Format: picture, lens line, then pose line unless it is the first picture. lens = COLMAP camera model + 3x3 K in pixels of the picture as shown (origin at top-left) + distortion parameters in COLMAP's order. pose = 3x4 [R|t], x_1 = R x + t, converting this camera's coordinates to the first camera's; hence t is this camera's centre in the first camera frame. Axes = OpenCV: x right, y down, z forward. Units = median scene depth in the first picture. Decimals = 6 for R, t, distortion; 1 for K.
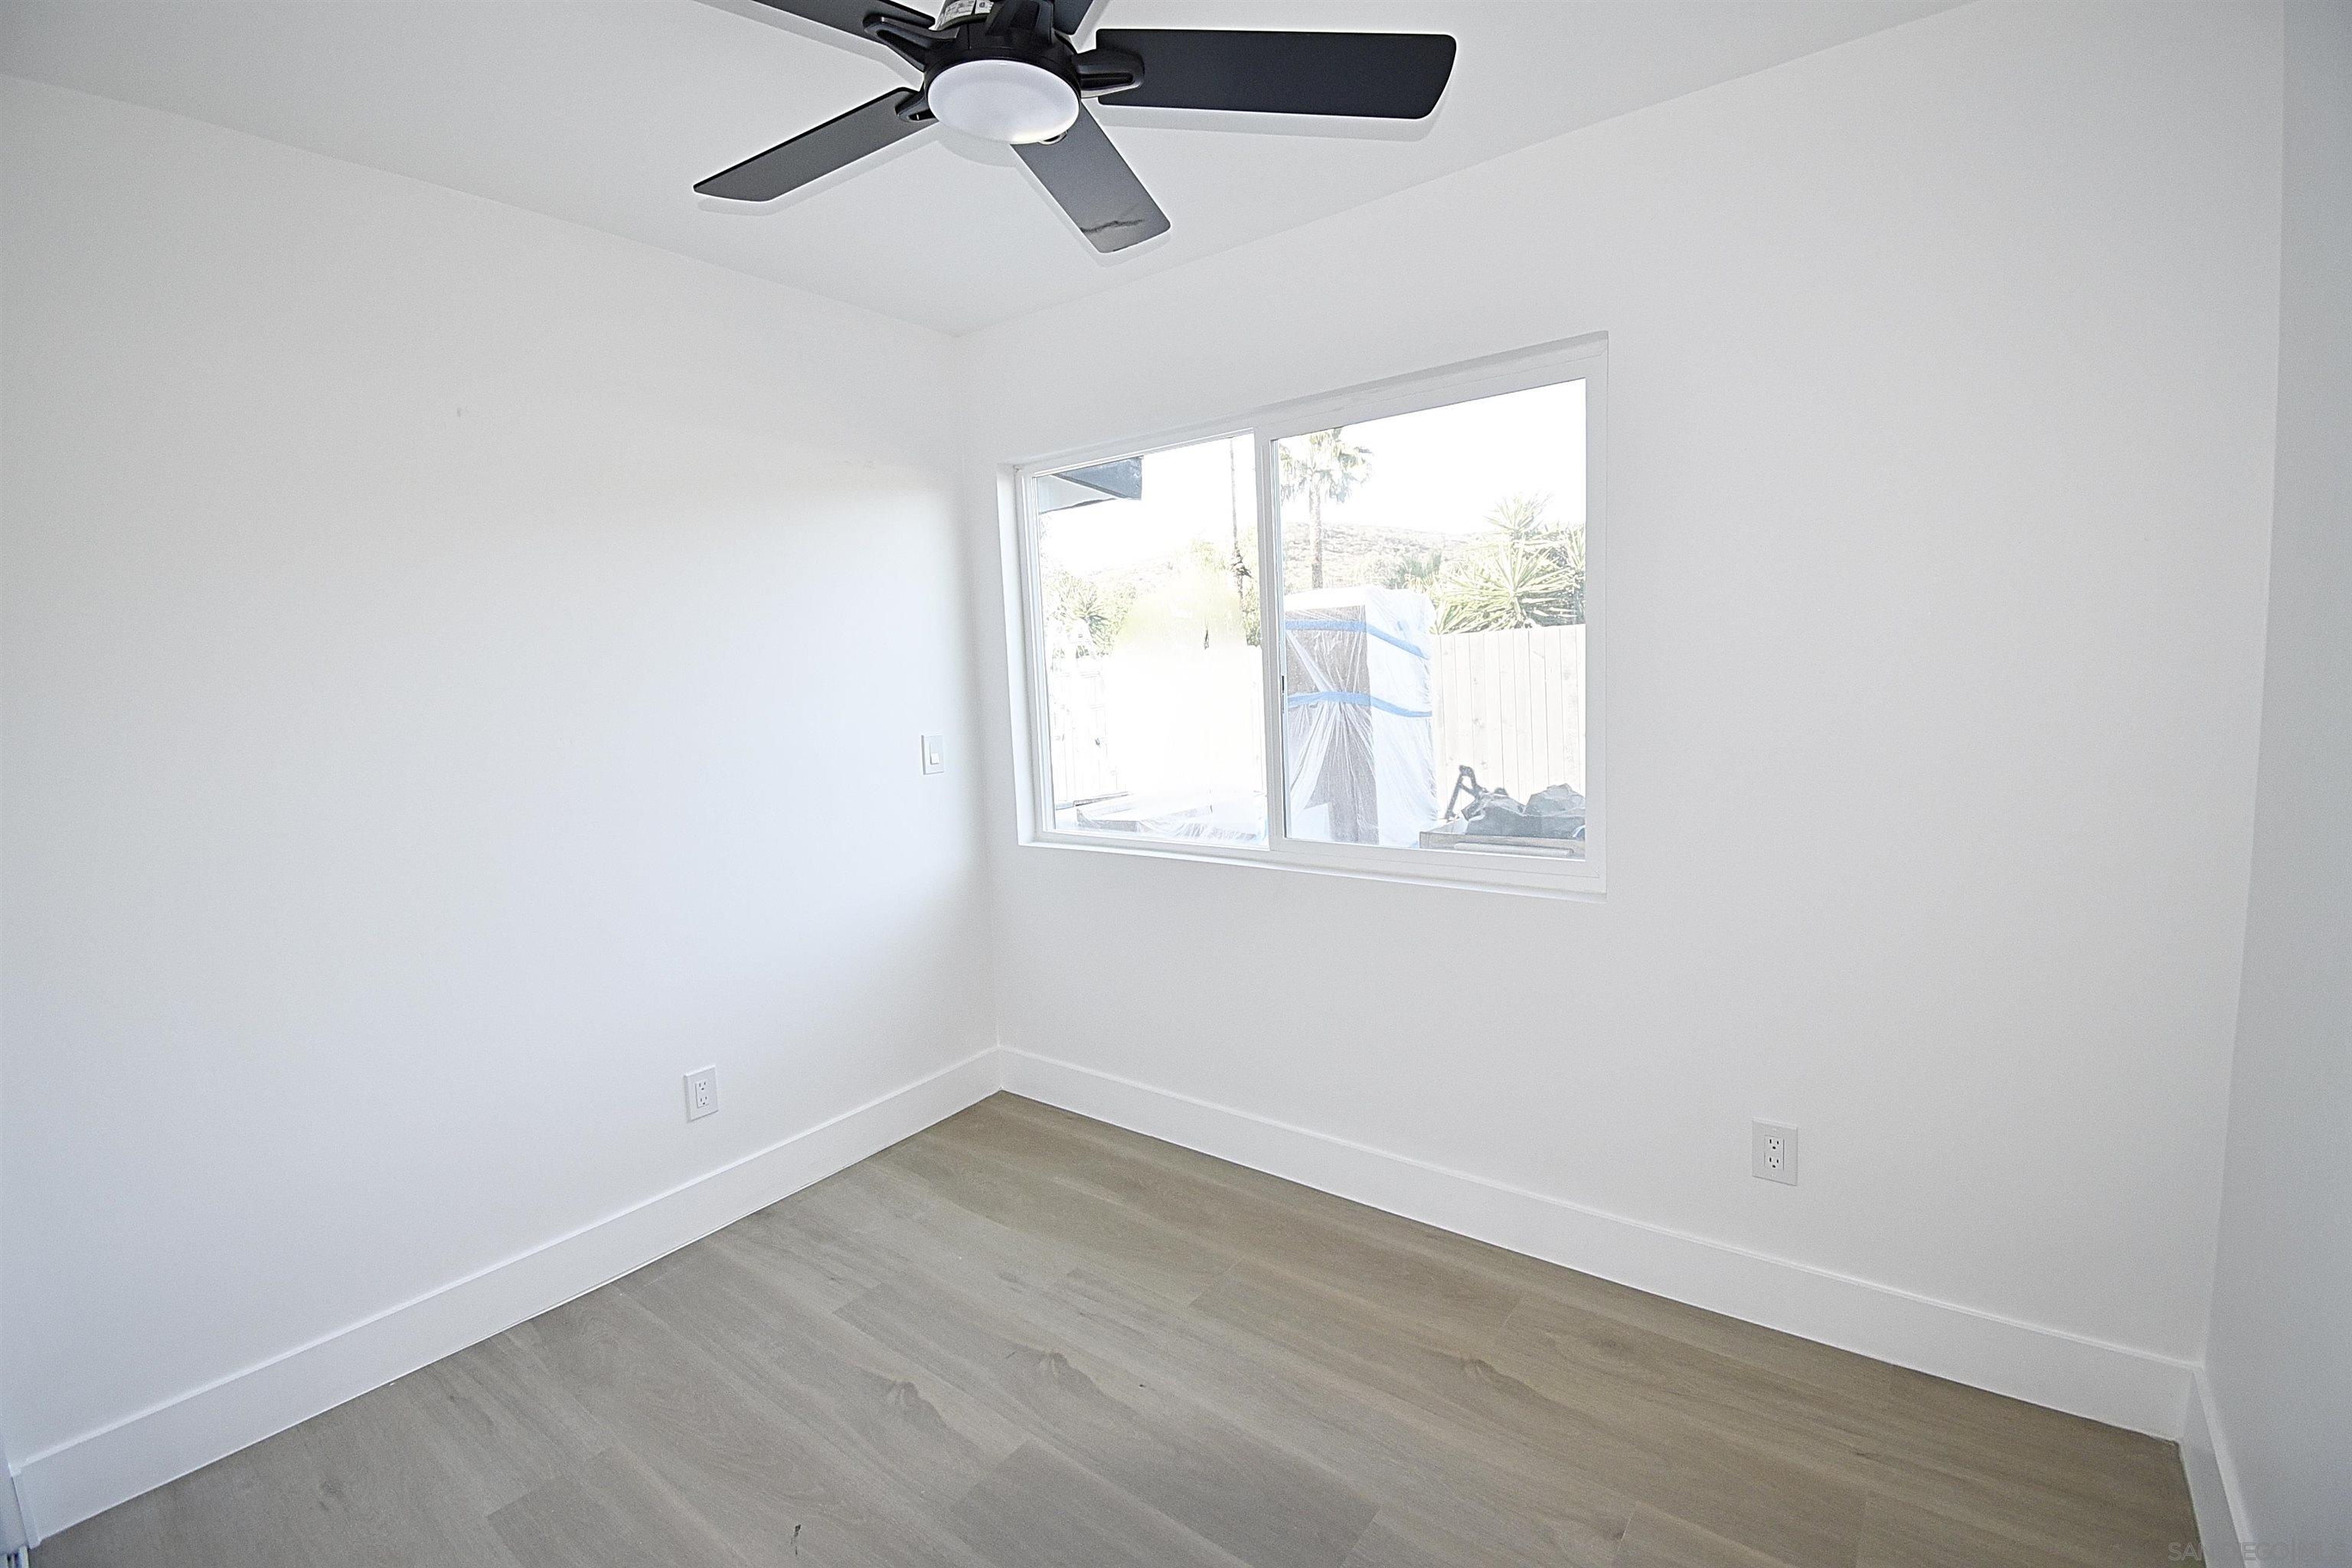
lens RADIAL K [[1039.4, 0, 1176.0], [0, 1039.4, 784.0], [0, 0, 1]] dist [-0.002675, -0.000551]
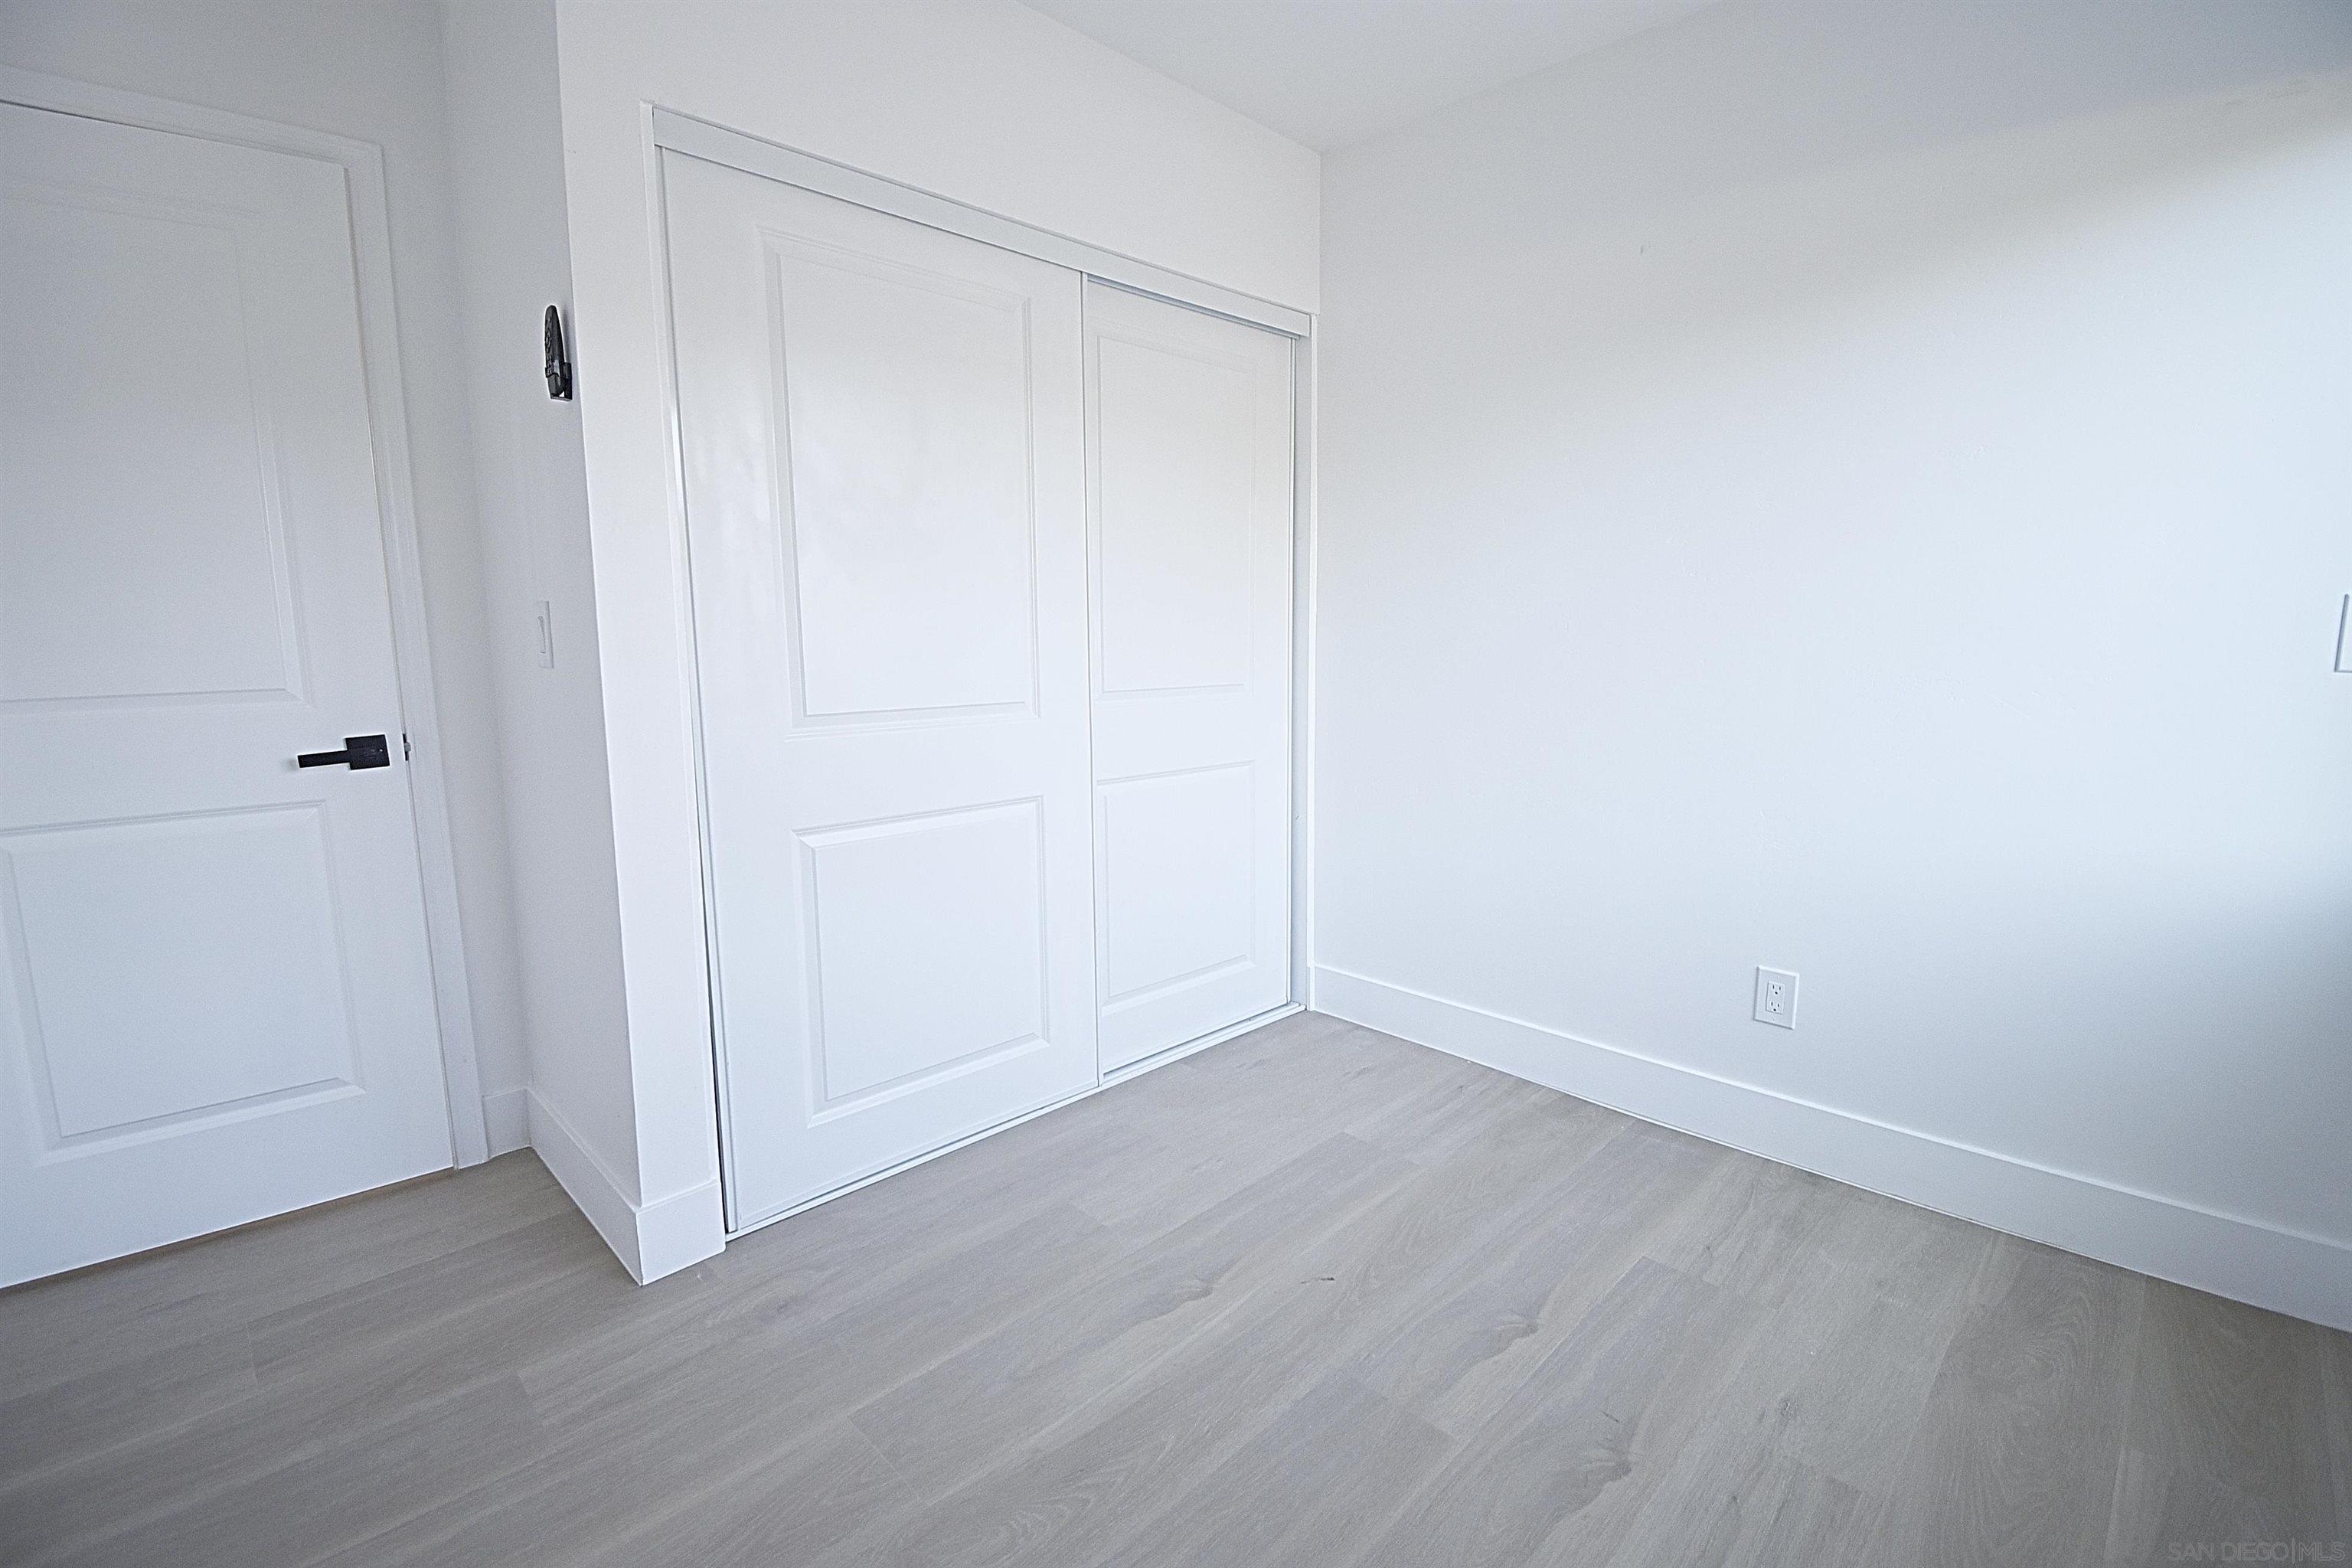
lens RADIAL K [[1039.4, 0, 1176.0], [0, 1039.4, 784.0], [0, 0, 1]] dist [-0.002675, -0.000551]
pose [[-0.142932, 0.193055, -0.970721, 0.448743], [-0.092579, 0.973884, 0.207316, -0.005258], [0.985393, 0.119500, -0.121326, 0.650439]]
